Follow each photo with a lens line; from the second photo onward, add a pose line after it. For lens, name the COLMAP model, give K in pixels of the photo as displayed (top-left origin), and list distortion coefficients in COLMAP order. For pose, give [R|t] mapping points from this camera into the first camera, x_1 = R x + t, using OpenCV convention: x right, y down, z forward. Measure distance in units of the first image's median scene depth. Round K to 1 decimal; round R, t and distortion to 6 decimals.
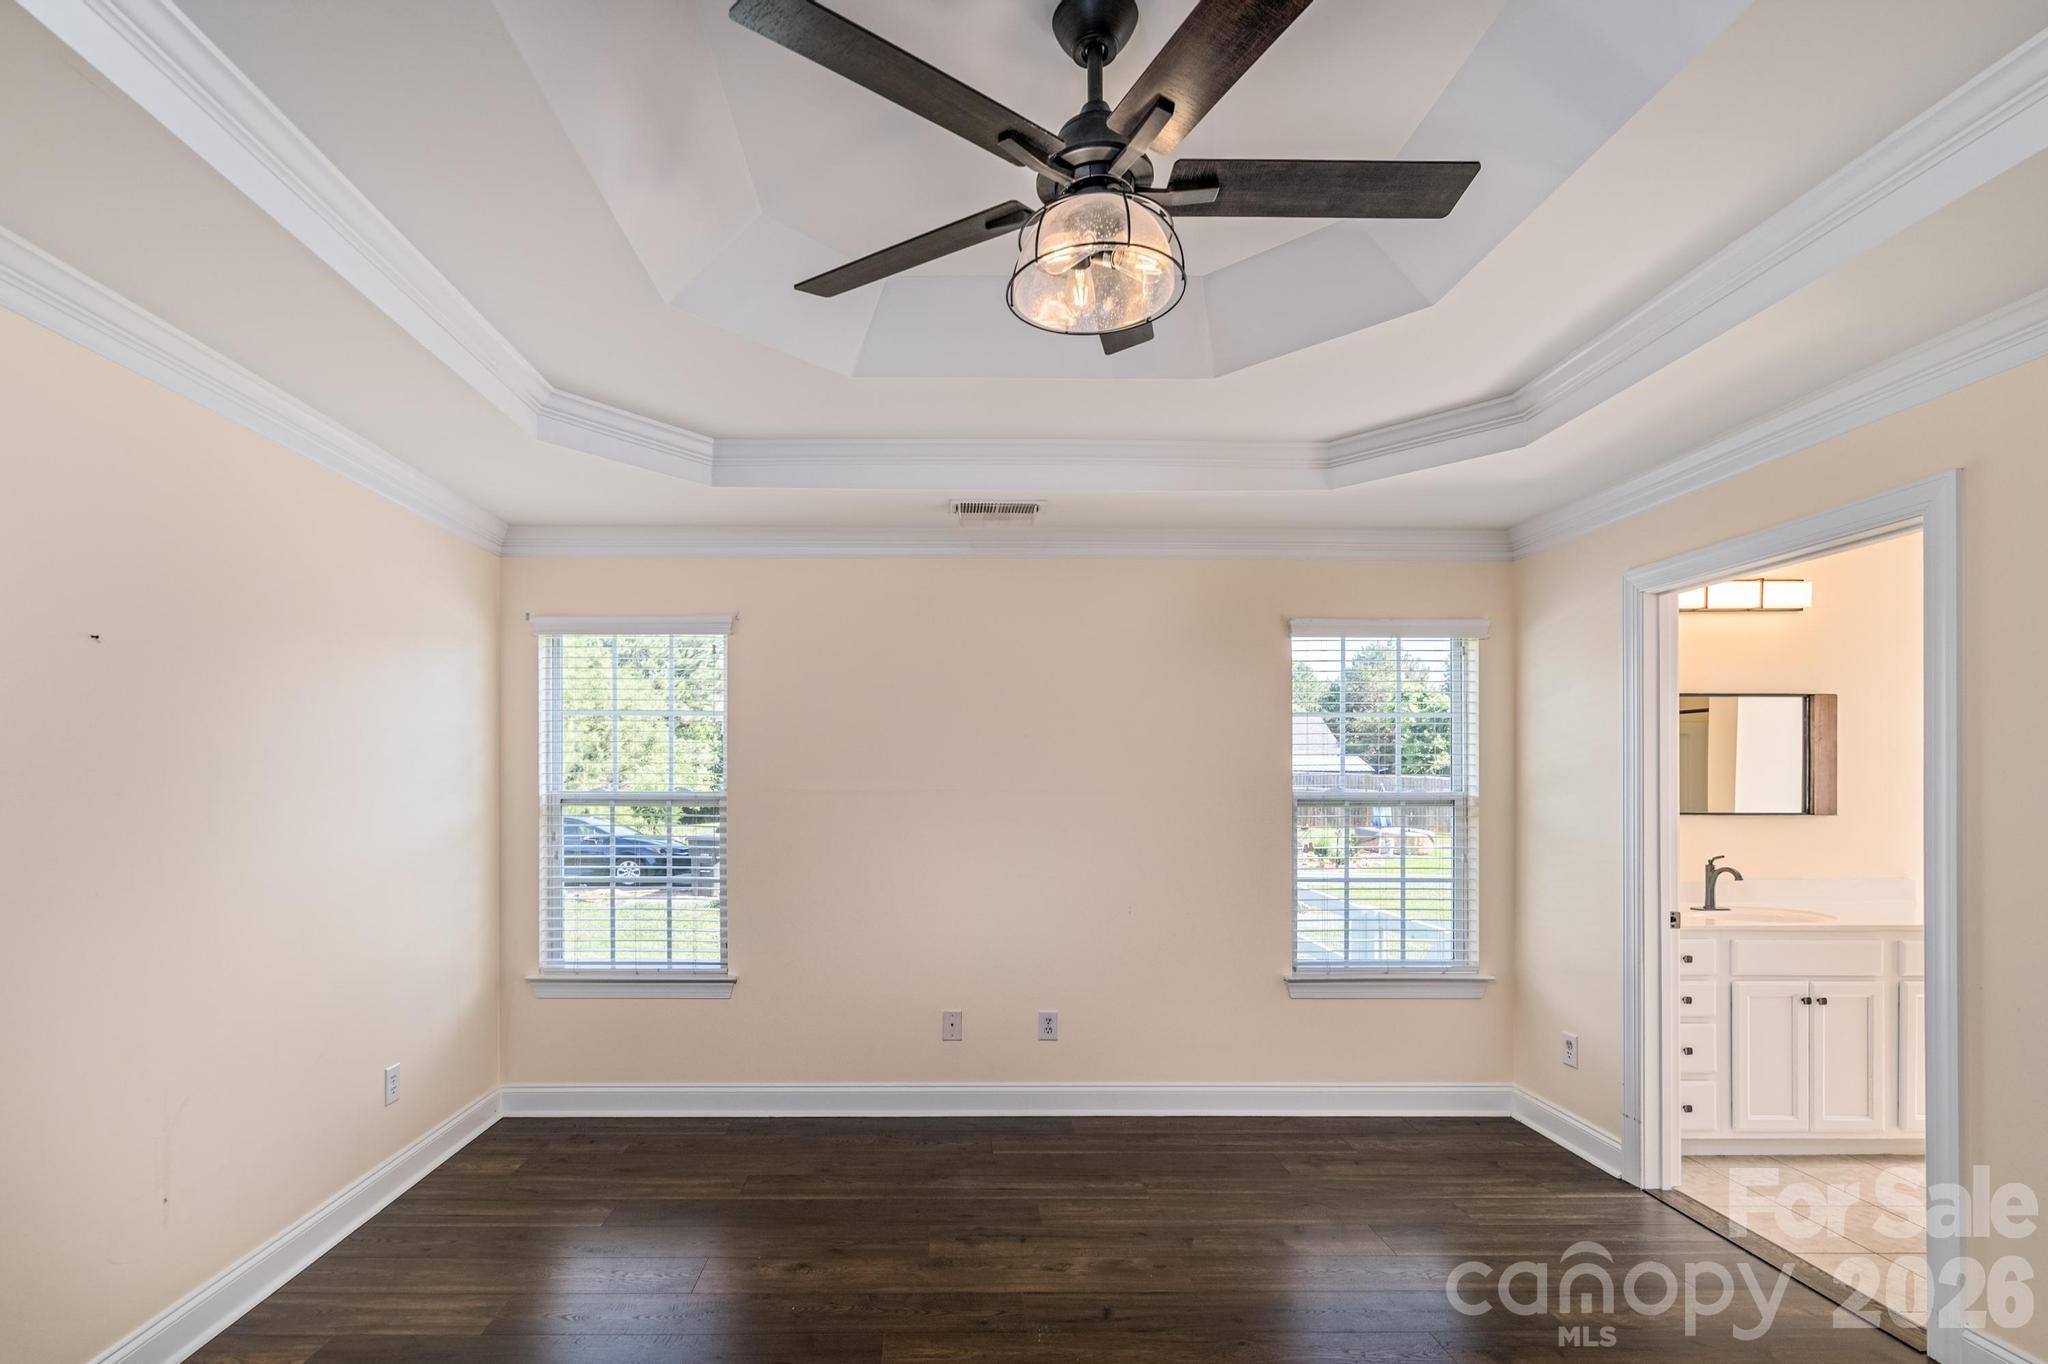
lens RADIAL K [[926.3, 0, 995.8], [0, 926.3, 781.8], [0, 0, 1]] dist [0.003102, -0.001915]
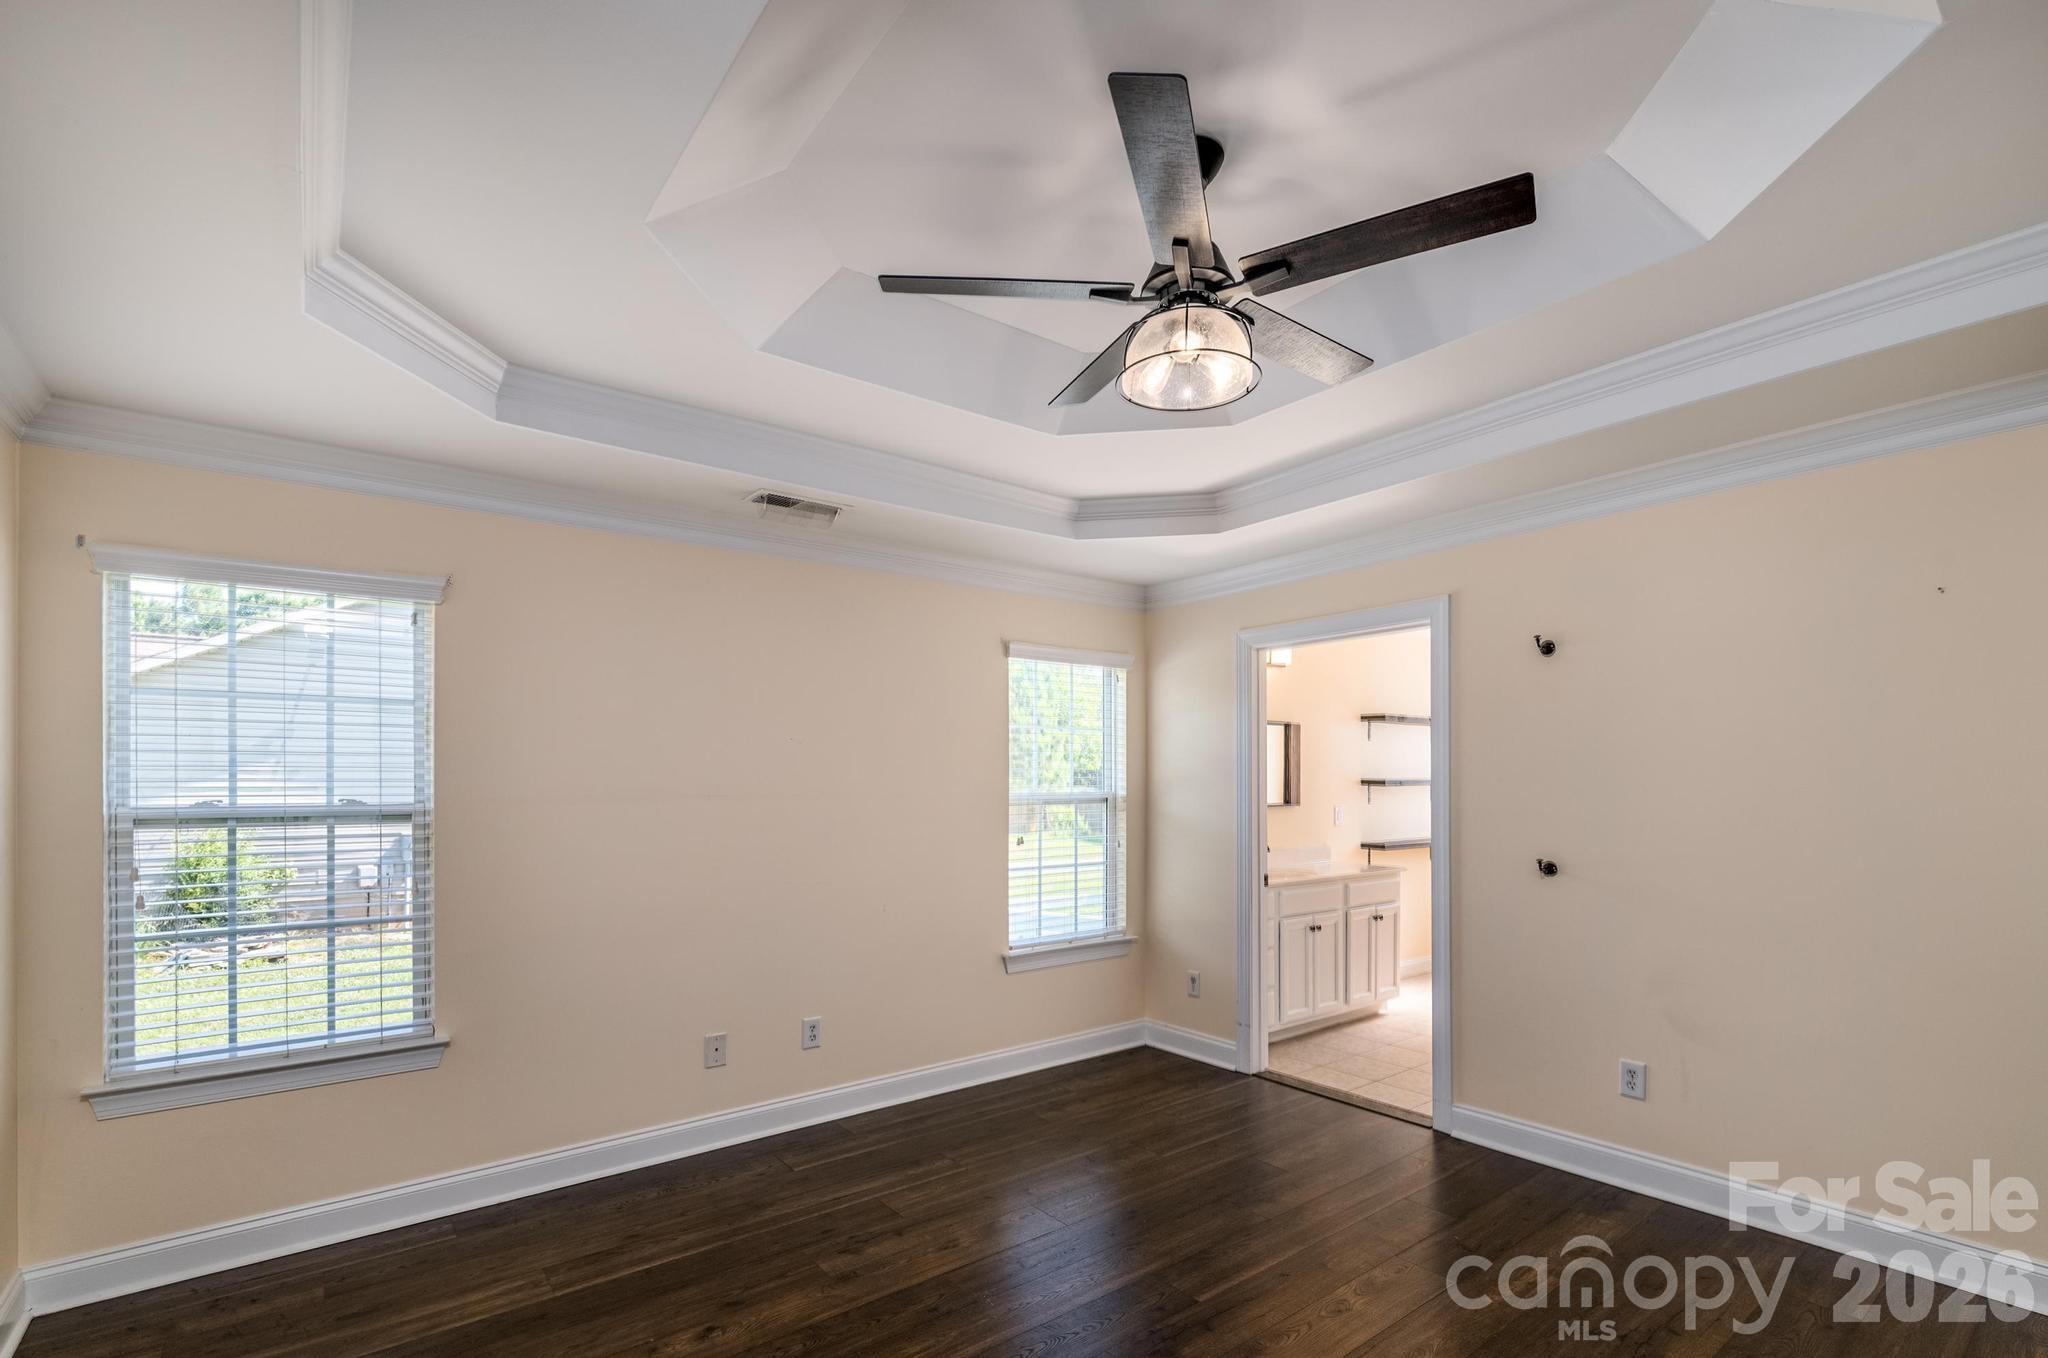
lens RADIAL K [[926.3, 0, 1047.2], [0, 926.3, 785.9], [0, 0, 1]] dist [0.003102, -0.001915]
pose [[0.795857, -0.008308, 0.605428, -0.345900], [0.009262, 0.999956, 0.001547, -0.000167], [-0.605414, 0.004376, 0.795899, 0.063729]]
